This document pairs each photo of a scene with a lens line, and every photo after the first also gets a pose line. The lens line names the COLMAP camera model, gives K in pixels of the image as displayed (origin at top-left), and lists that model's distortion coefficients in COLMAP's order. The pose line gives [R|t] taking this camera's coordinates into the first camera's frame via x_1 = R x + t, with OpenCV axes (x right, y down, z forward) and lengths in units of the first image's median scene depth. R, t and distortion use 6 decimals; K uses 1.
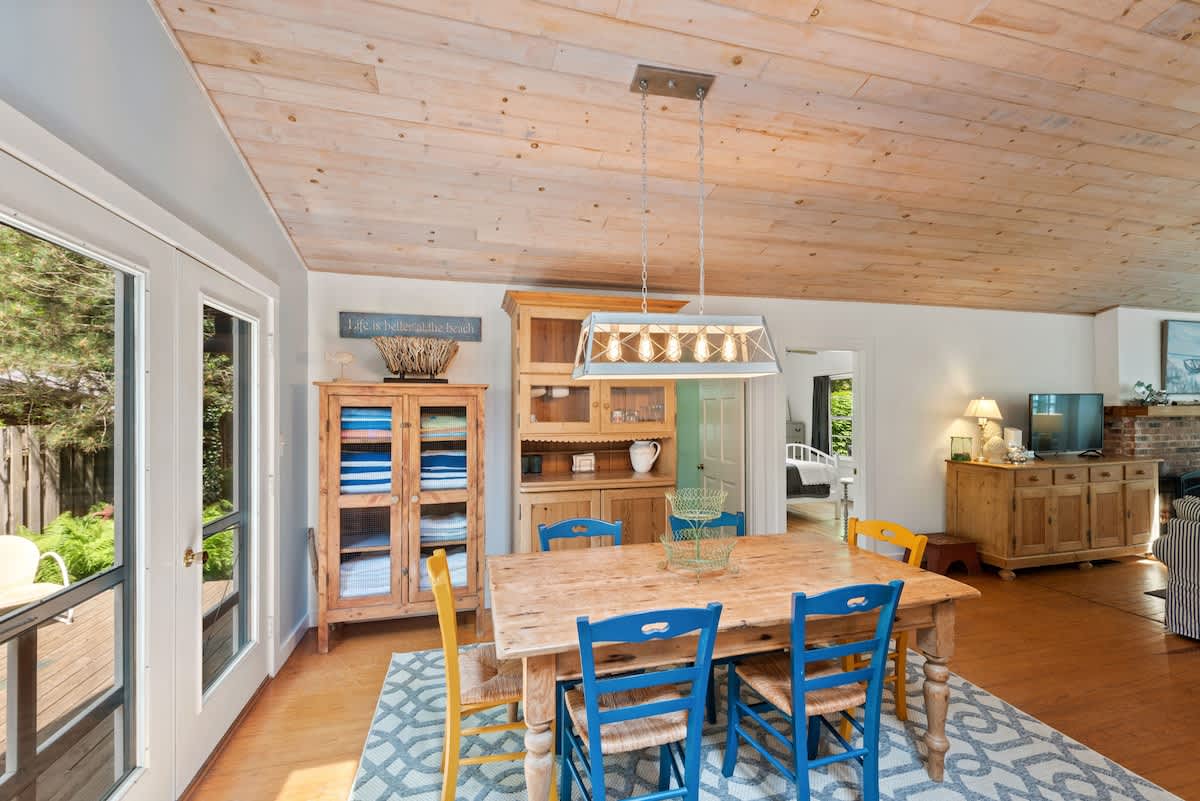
lens RADIAL K [[492.2, 0, 597.9], [0, 492.2, 404.0], [0, 0, 1]] dist [0.008531, -0.000492]
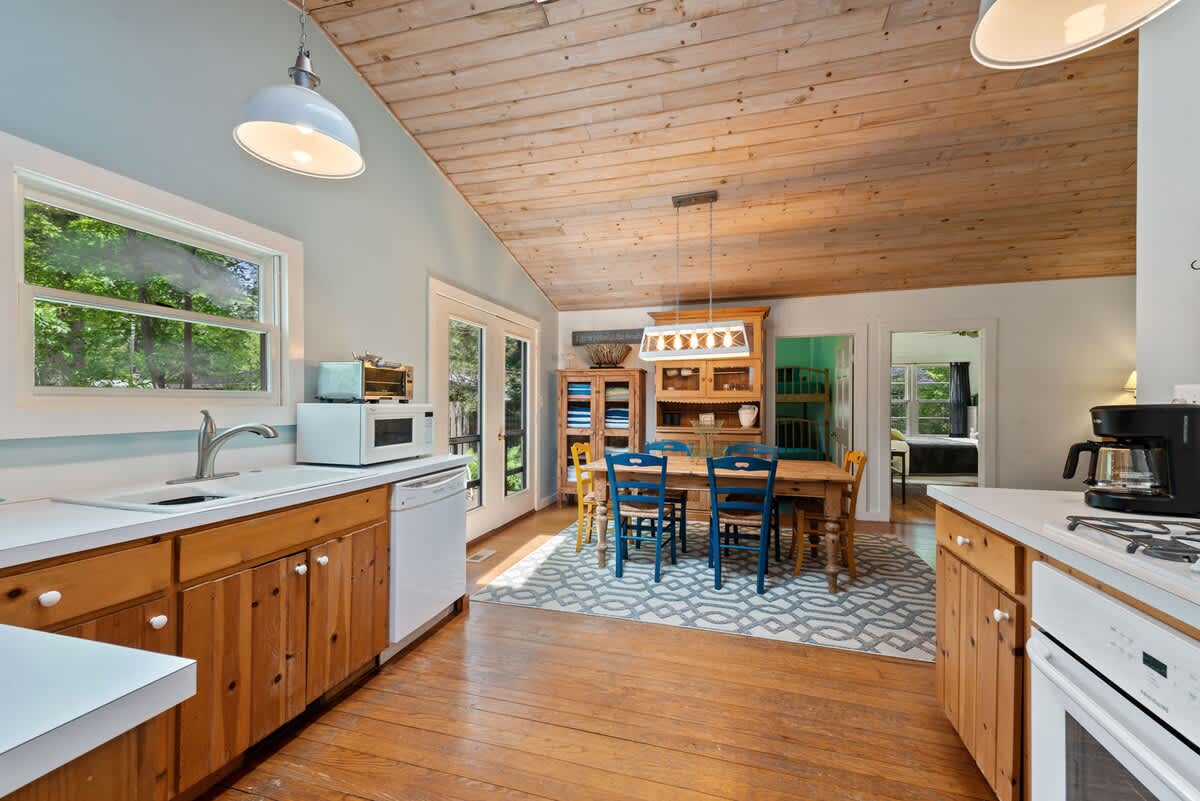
lens RADIAL K [[481.6, 0, 606.4], [0, 481.6, 402.2], [0, 0, 1]] dist [0.001318, -0.000145]
pose [[0.849774, 0.002214, -0.527142, 0.582632], [-0.001844, 0.999998, 0.001227, 0.078388], [0.527144, -0.000071, 0.849776, -0.501415]]
